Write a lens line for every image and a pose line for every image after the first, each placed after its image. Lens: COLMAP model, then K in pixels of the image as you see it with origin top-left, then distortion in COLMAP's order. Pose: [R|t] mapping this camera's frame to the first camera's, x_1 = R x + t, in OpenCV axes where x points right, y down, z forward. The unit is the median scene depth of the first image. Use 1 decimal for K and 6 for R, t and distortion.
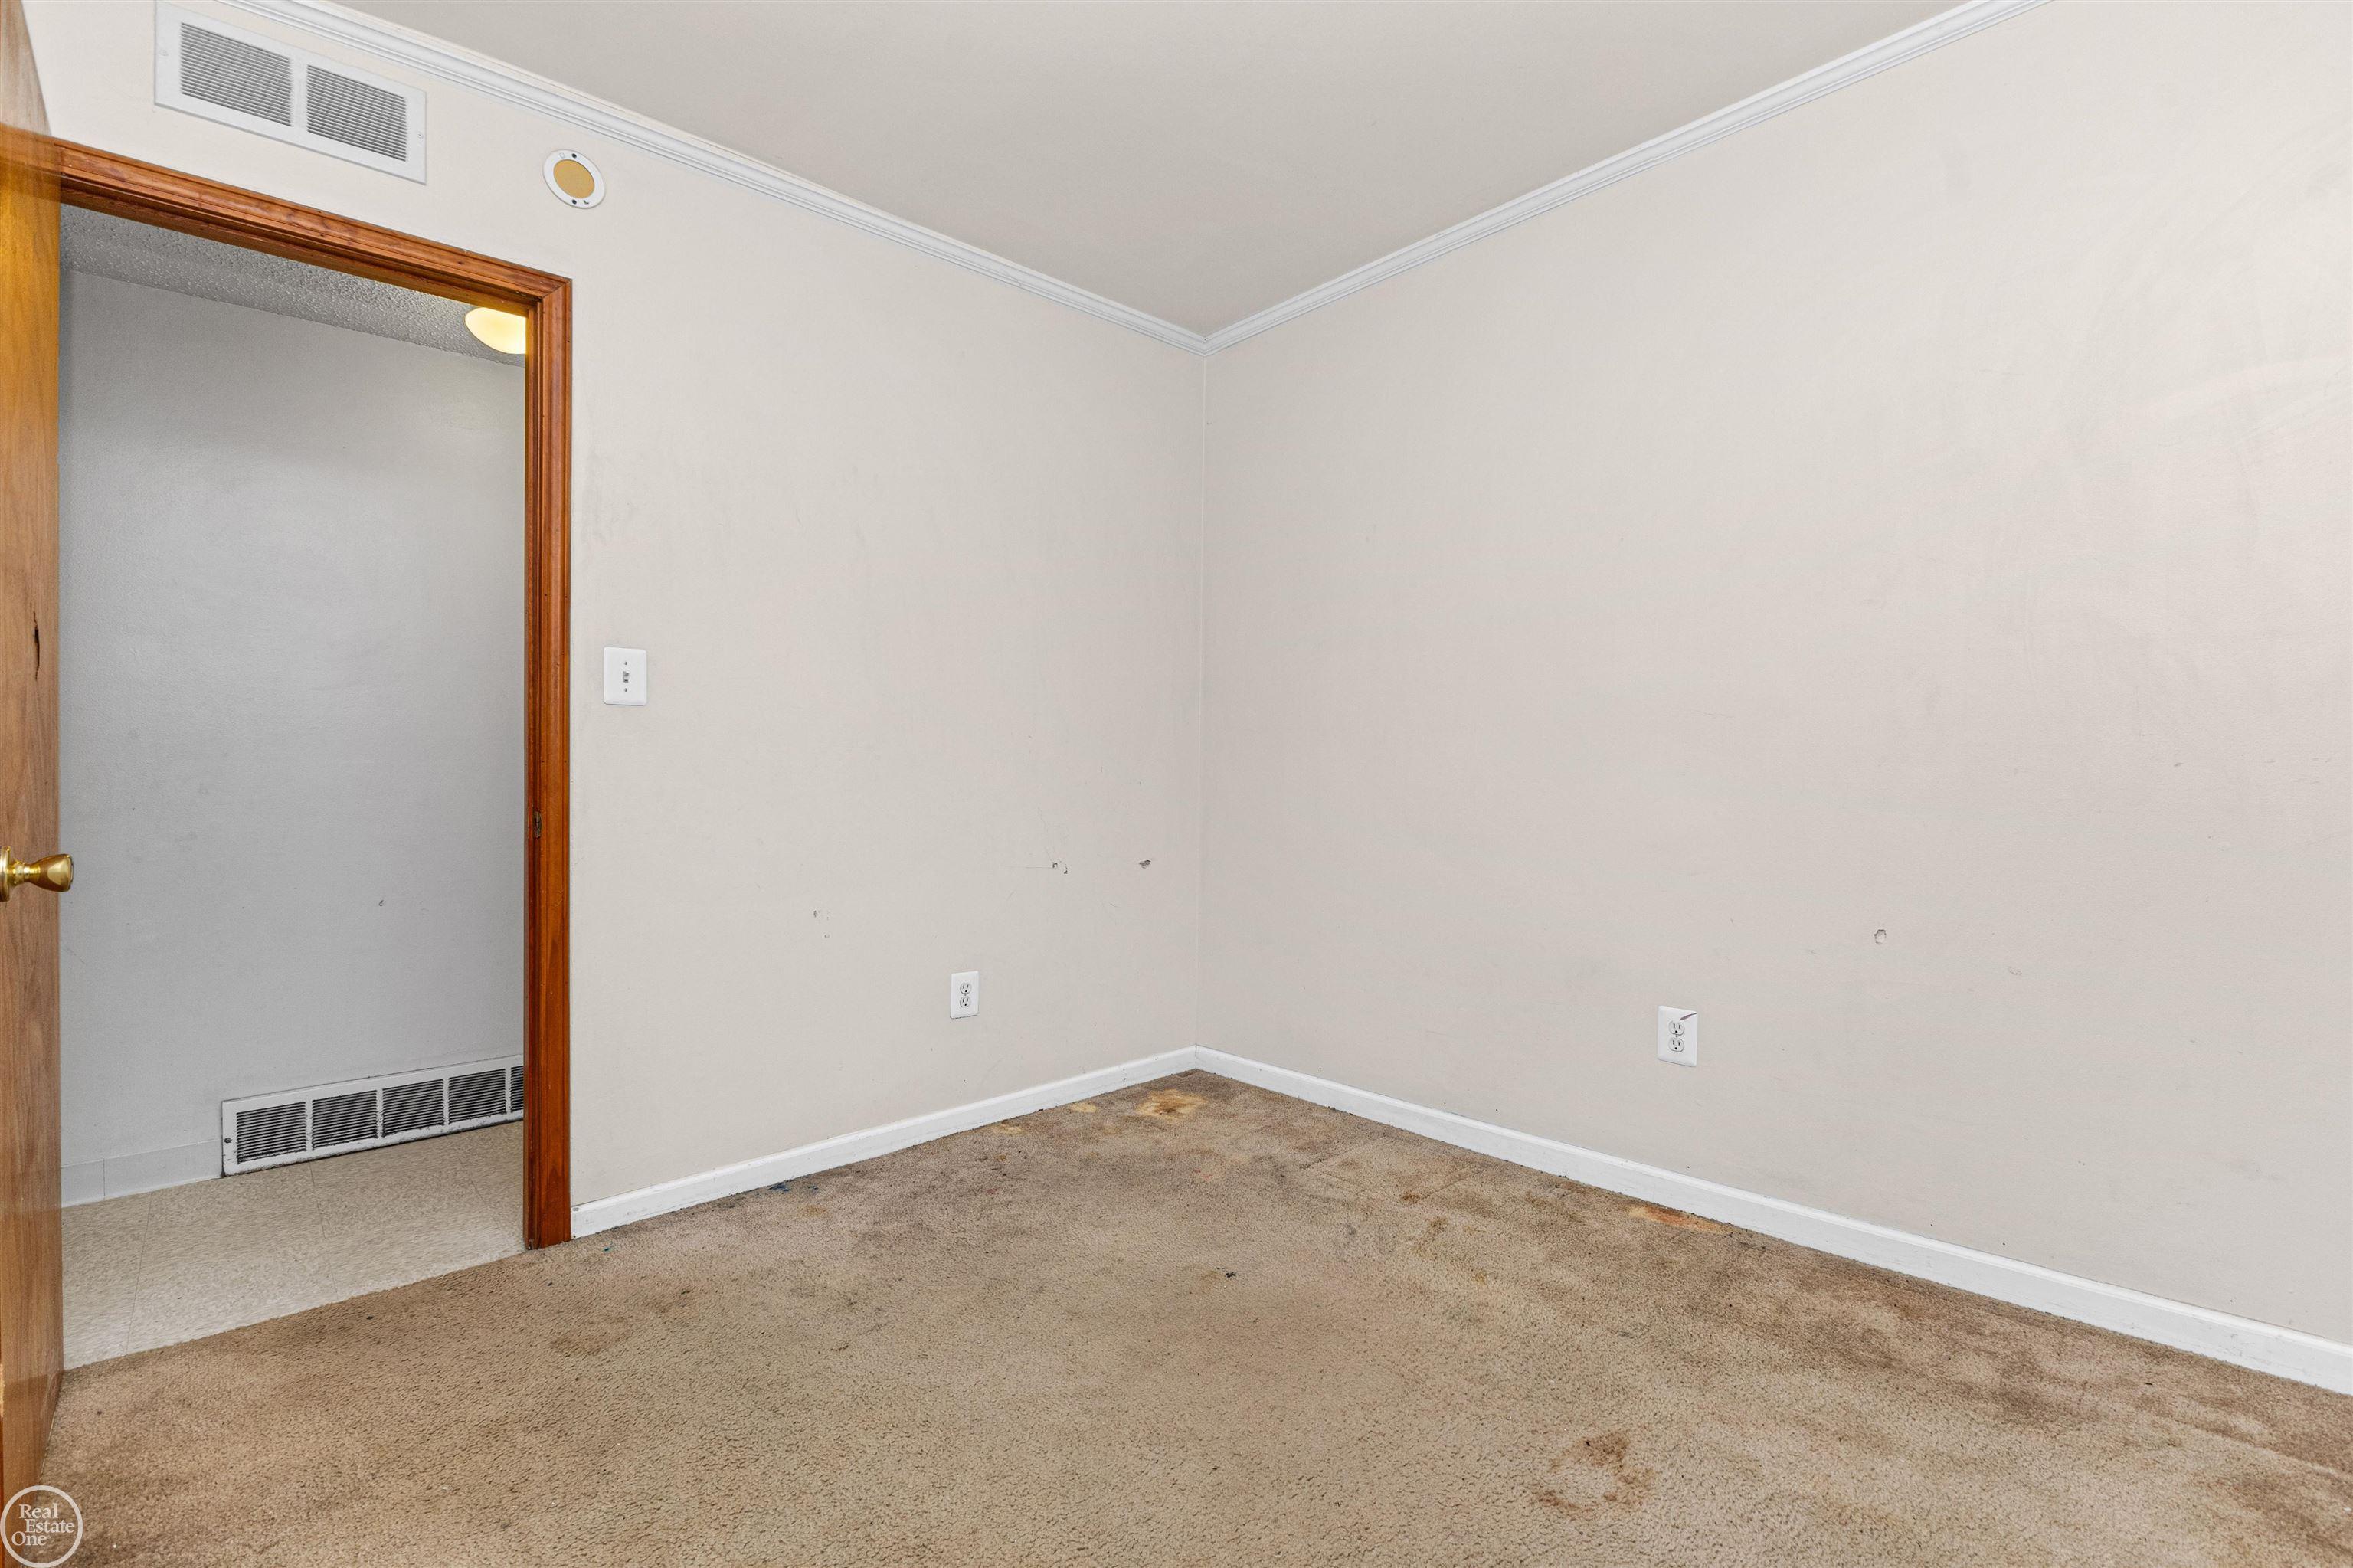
lens RADIAL K [[1074.8, 0, 1175.4], [0, 1074.8, 782.1], [0, 0, 1]] dist [-0.017451, -0.000490]
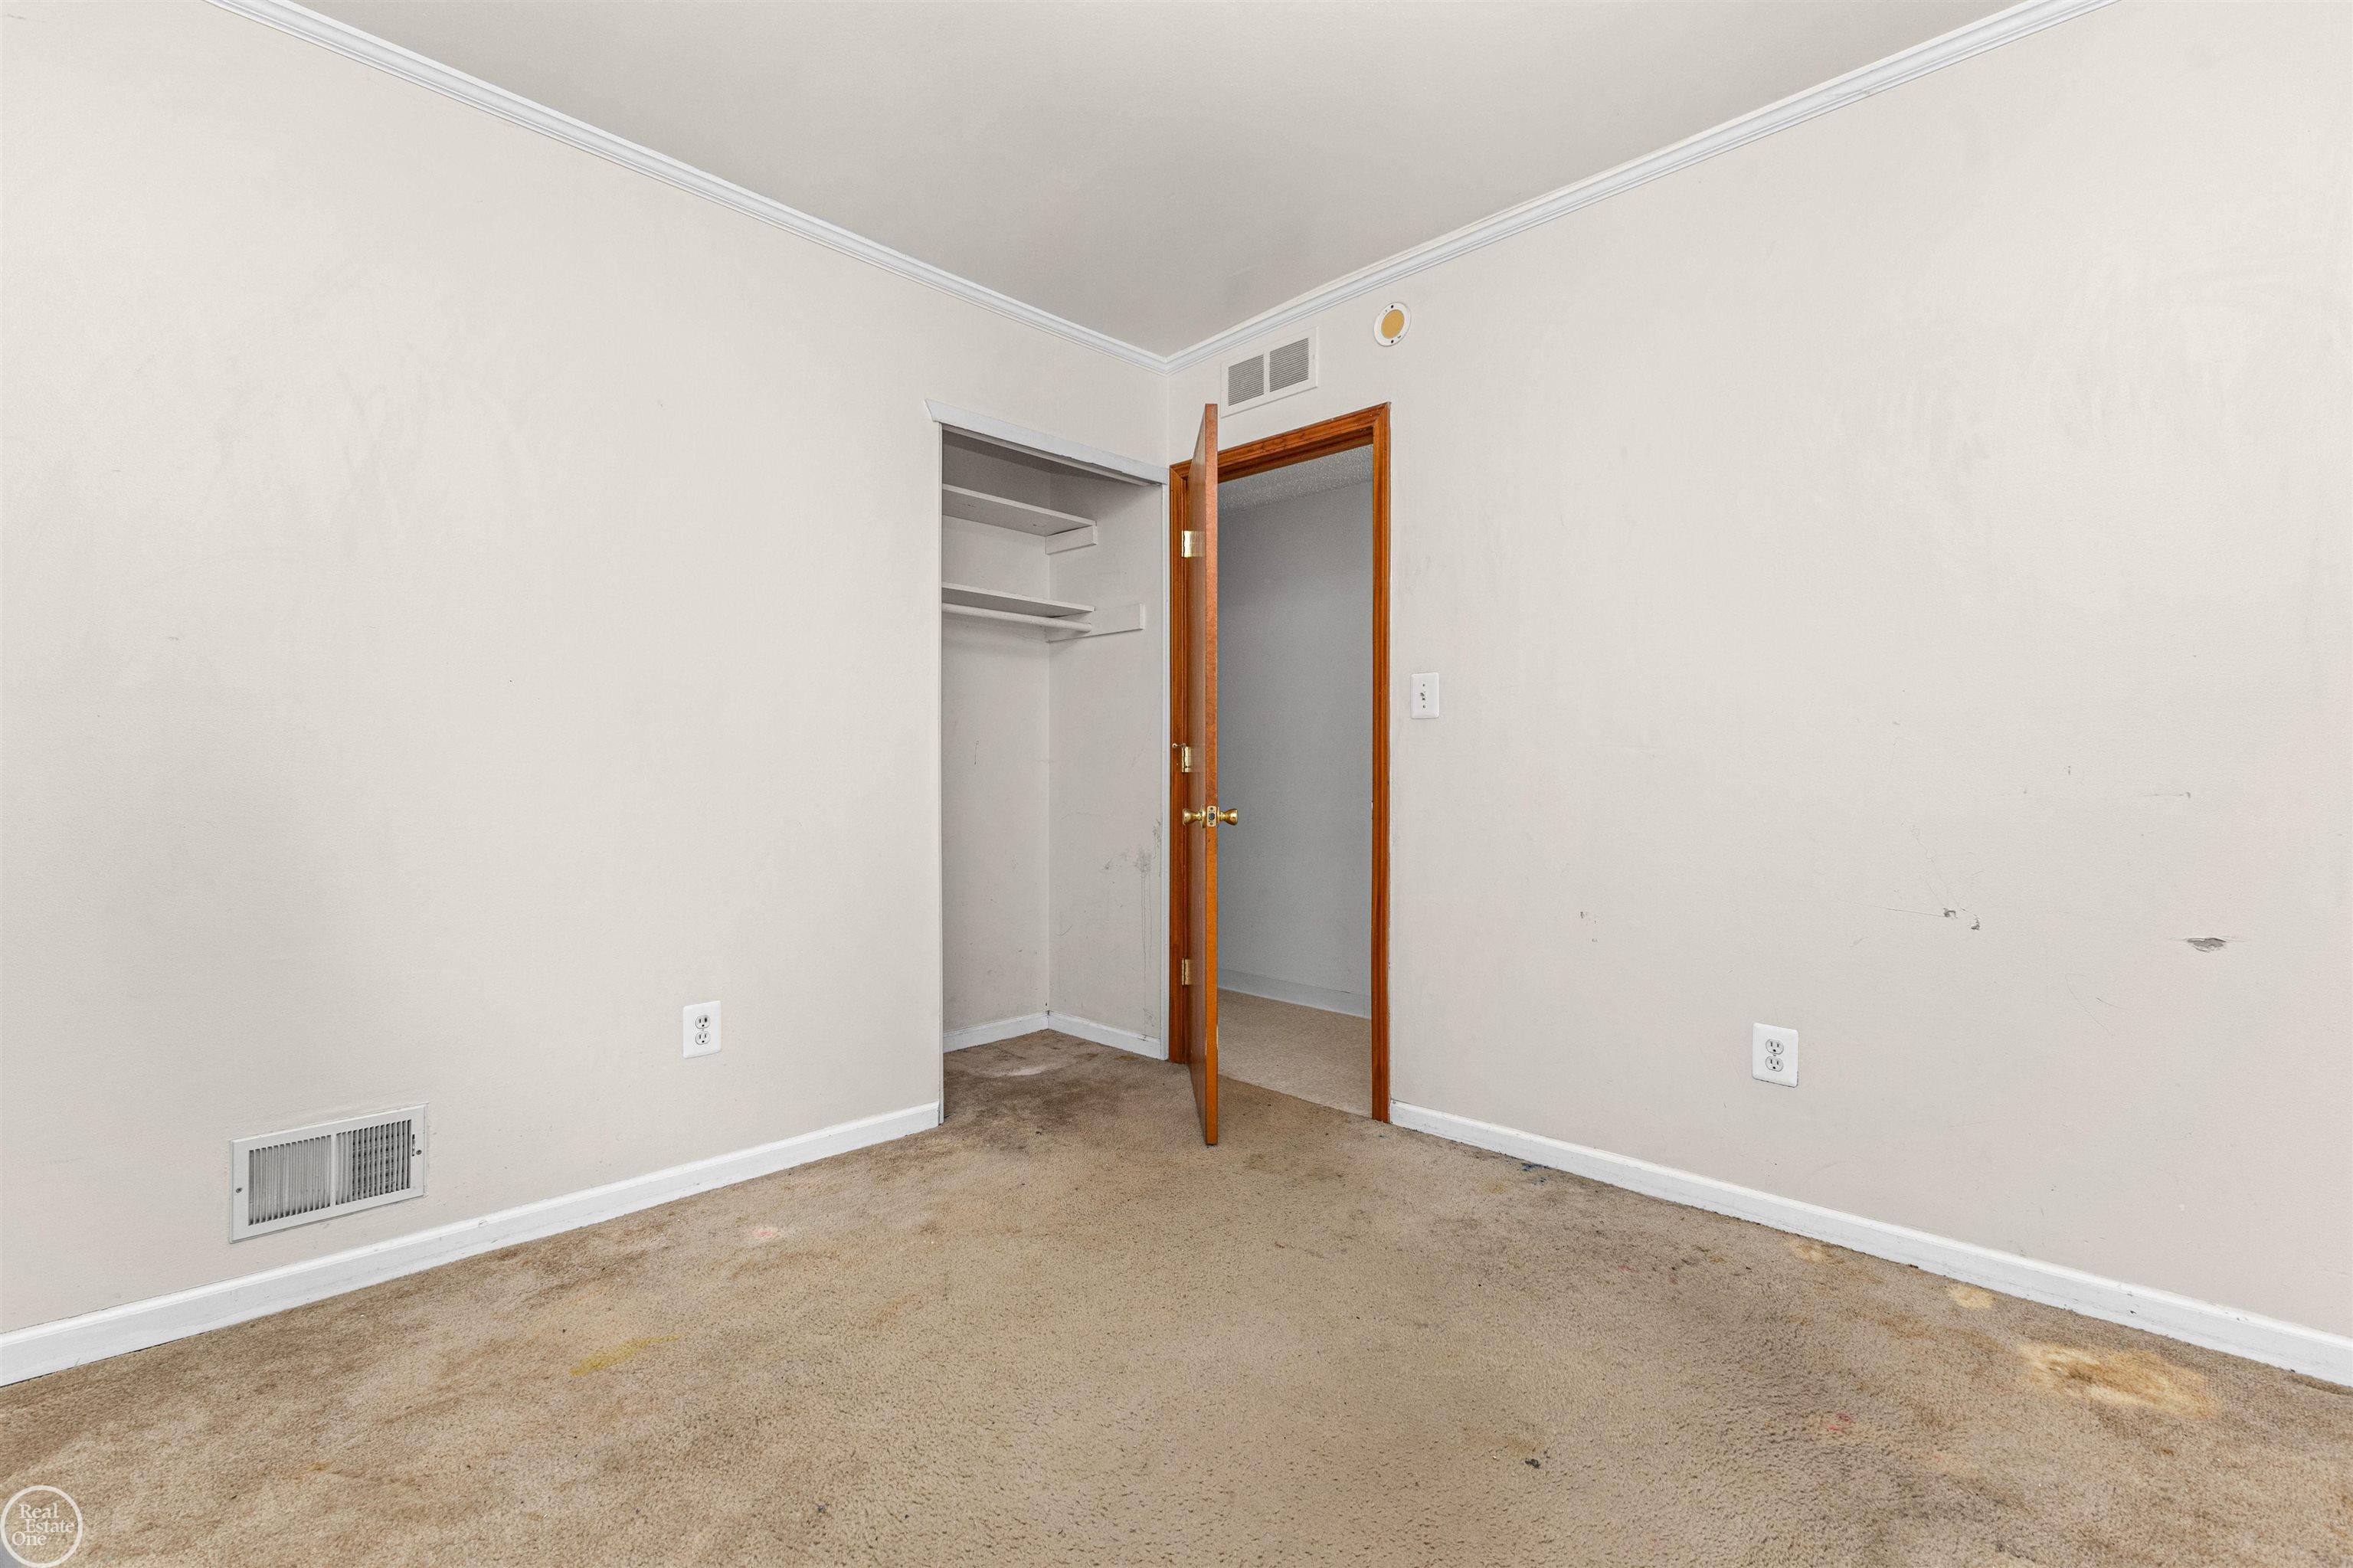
lens RADIAL K [[1029.0, 0, 1183.4], [0, 1029.0, 776.9], [0, 0, 1]] dist [0.011226, -0.003954]
pose [[0.033398, 0.006601, -0.999420, 0.641035], [-0.010564, 0.999925, 0.006251, -0.007681], [0.999386, 0.010349, 0.033465, 0.629697]]
